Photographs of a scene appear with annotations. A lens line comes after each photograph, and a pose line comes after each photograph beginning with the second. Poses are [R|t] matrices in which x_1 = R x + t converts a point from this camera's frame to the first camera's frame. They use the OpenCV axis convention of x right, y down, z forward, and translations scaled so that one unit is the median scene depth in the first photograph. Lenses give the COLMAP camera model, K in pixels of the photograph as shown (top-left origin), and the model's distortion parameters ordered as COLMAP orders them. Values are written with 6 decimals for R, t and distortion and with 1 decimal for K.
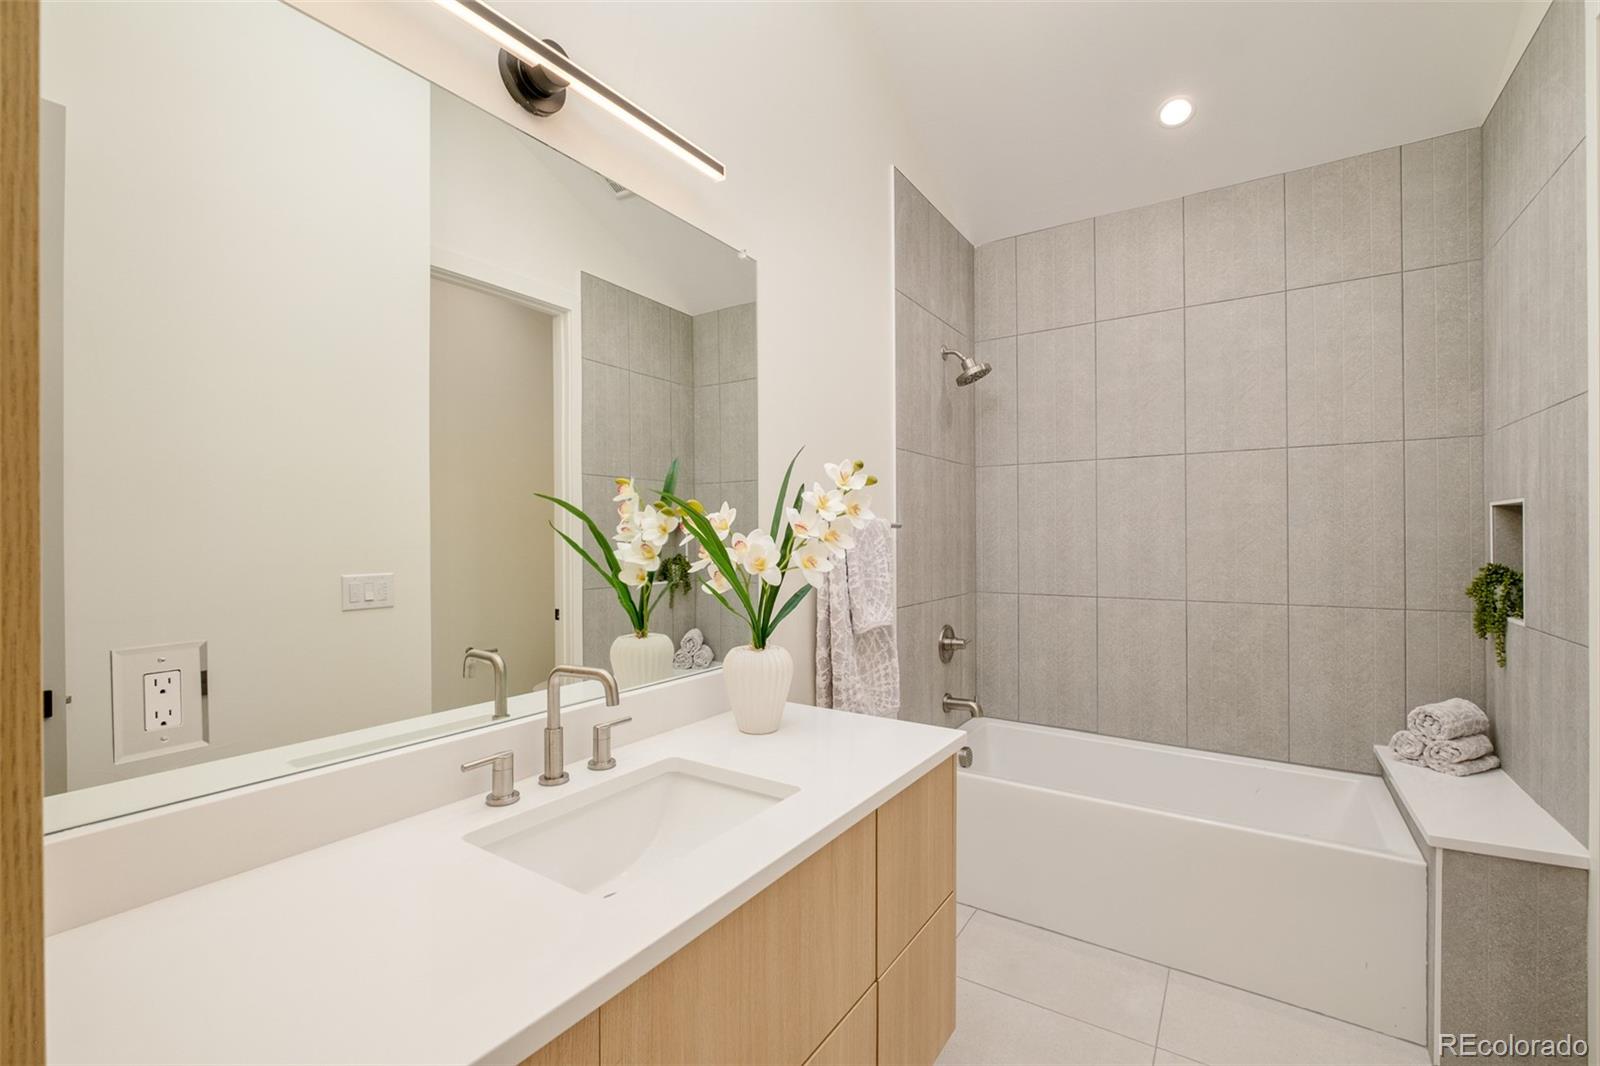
lens RADIAL K [[671.8, 0, 798.7], [0, 671.8, 537.0], [0, 0, 1]] dist [-0.010391, 0.000068]
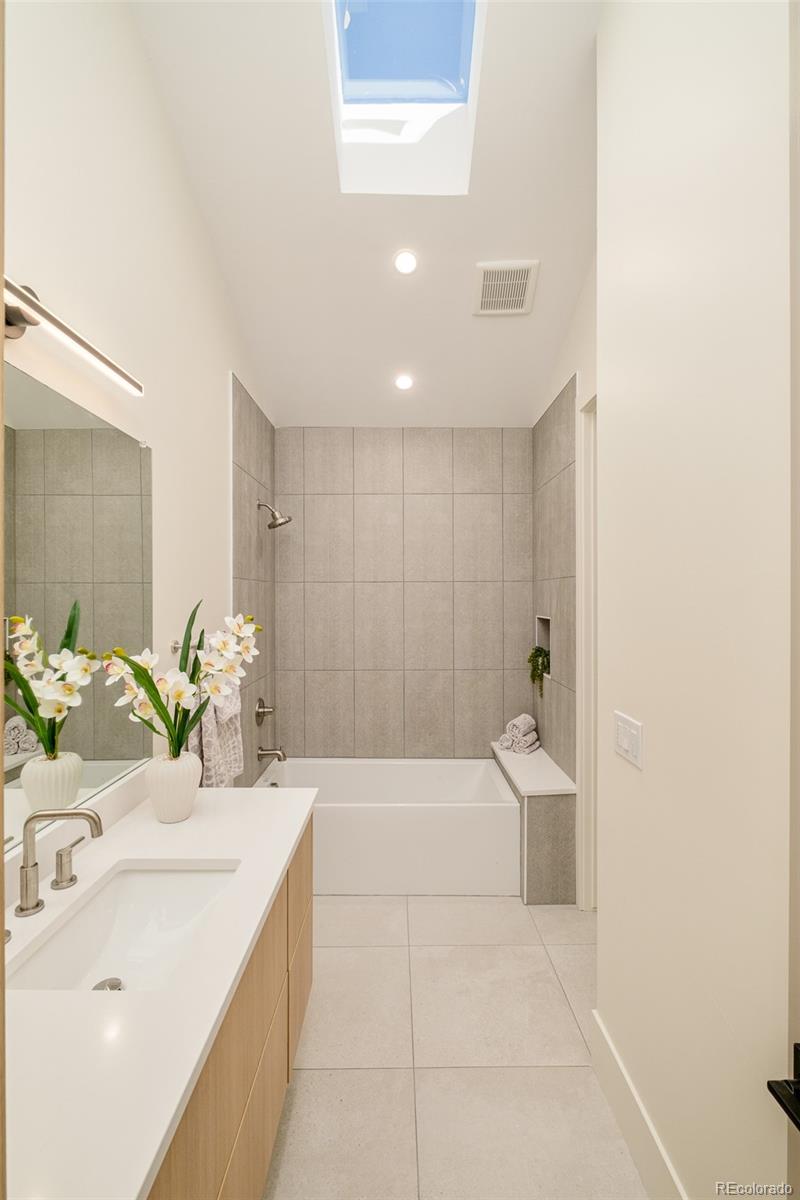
lens RADIAL K [[503.9, 0, 400.0], [0, 503.9, 600.0], [0, 0, 1]] dist [-0.010391, 0.000068]
pose [[0.834848, 0.004347, 0.550464, -0.154632], [-0.001396, 0.999982, -0.005780, -0.092303], [-0.550479, 0.004057, 0.834839, -0.054587]]
